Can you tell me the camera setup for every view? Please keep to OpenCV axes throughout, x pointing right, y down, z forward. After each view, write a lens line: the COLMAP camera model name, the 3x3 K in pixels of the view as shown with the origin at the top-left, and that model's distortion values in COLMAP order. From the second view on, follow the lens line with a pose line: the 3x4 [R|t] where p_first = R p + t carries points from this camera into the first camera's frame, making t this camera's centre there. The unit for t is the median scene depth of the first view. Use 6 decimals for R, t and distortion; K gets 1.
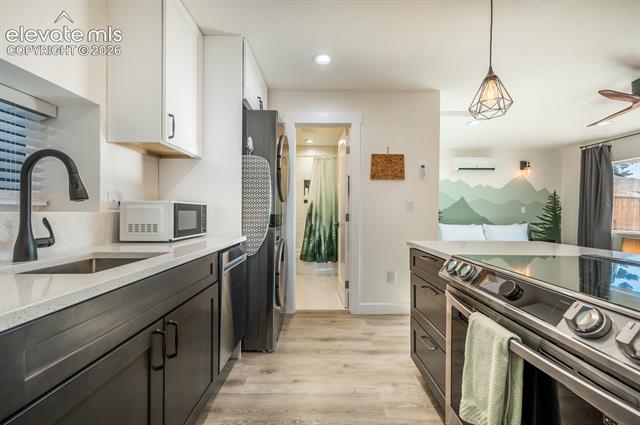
lens RADIAL K [[254.0, 0, 323.4], [0, 254.0, 212.5], [0, 0, 1]] dist [0.003717, 0.000657]
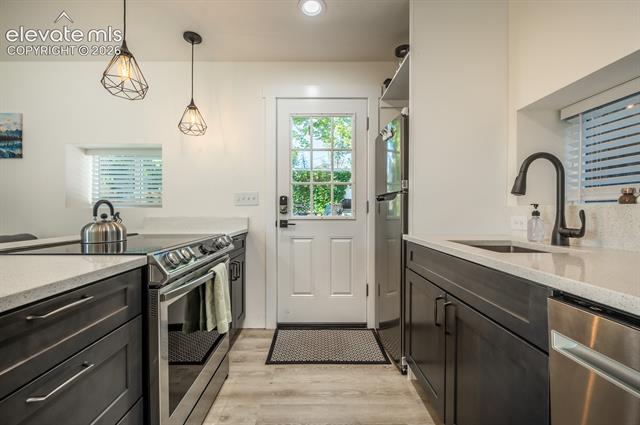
lens RADIAL K [[254.0, 0, 319.2], [0, 254.0, 212.0], [0, 0, 1]] dist [0.003717, 0.000657]
pose [[-0.999958, 0.001196, 0.009069, -0.003019], [0.001272, 0.999964, 0.008442, 0.004398], [-0.009059, 0.008453, -0.999923, 0.464447]]
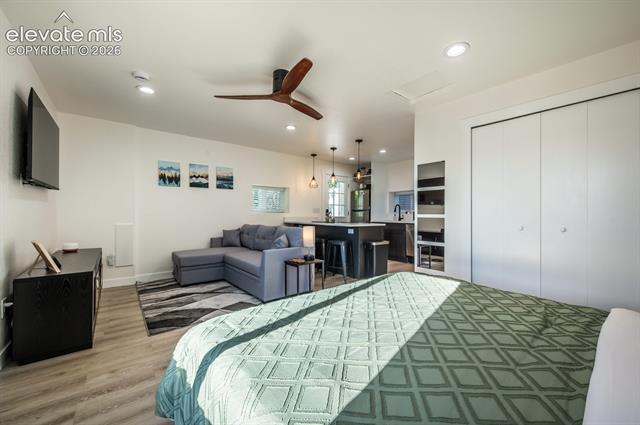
lens RADIAL K [[254.0, 0, 317.2], [0, 254.0, 211.8], [0, 0, 1]] dist [0.003717, 0.000657]
pose [[-0.794577, -0.010689, -0.607070, 0.992766], [-0.004860, 0.999925, -0.011245, 0.007193], [0.607144, -0.005985, -0.794569, 1.060981]]
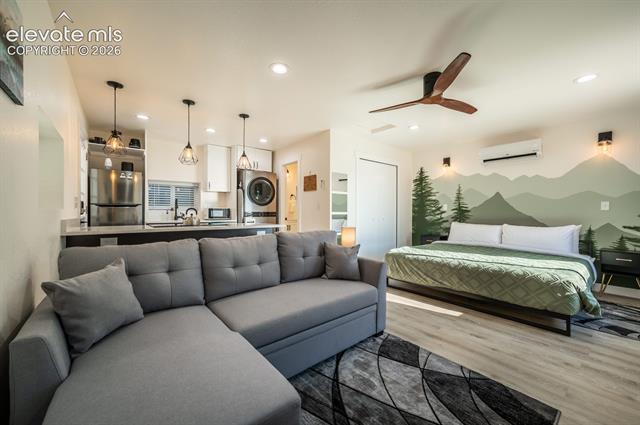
lens RADIAL K [[254.0, 0, 325.6], [0, 254.0, 213.0], [0, 0, 1]] dist [0.003717, 0.000657]
pose [[0.633126, 0.000201, -0.774049, 1.008882], [0.000878, 0.999999, 0.000977, 0.008165], [0.774048, -0.001298, 0.633125, 0.018419]]
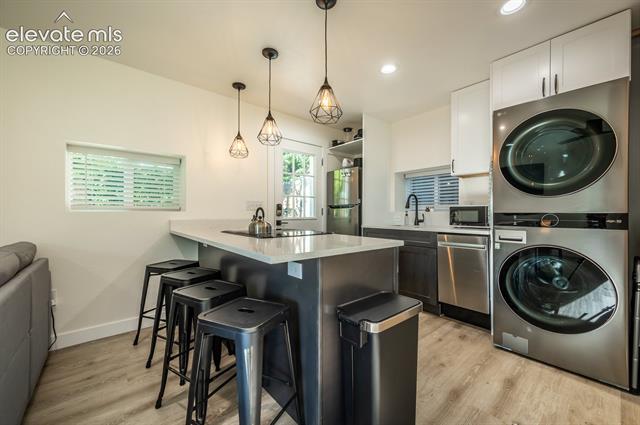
lens RADIAL K [[254.0, 0, 320.4], [0, 254.0, 212.1], [0, 0, 1]] dist [0.003717, 0.000657]
pose [[-0.768954, -0.002148, -0.639300, 0.458041], [0.001400, 0.999986, -0.005043, 0.004298], [0.639302, -0.004773, -0.768941, 0.604648]]
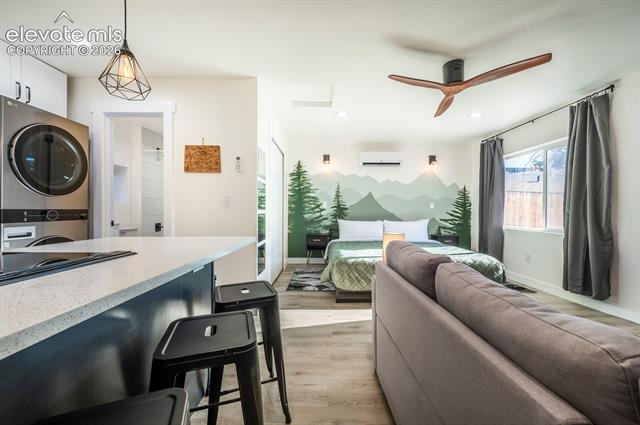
lens RADIAL K [[254.0, 0, 325.5], [0, 254.0, 211.7], [0, 0, 1]] dist [0.003717, 0.000657]
pose [[0.999964, -0.000285, 0.008481, 0.441732], [0.000212, 0.999962, 0.008705, 0.004796], [-0.008483, -0.008703, 0.999926, 0.033351]]
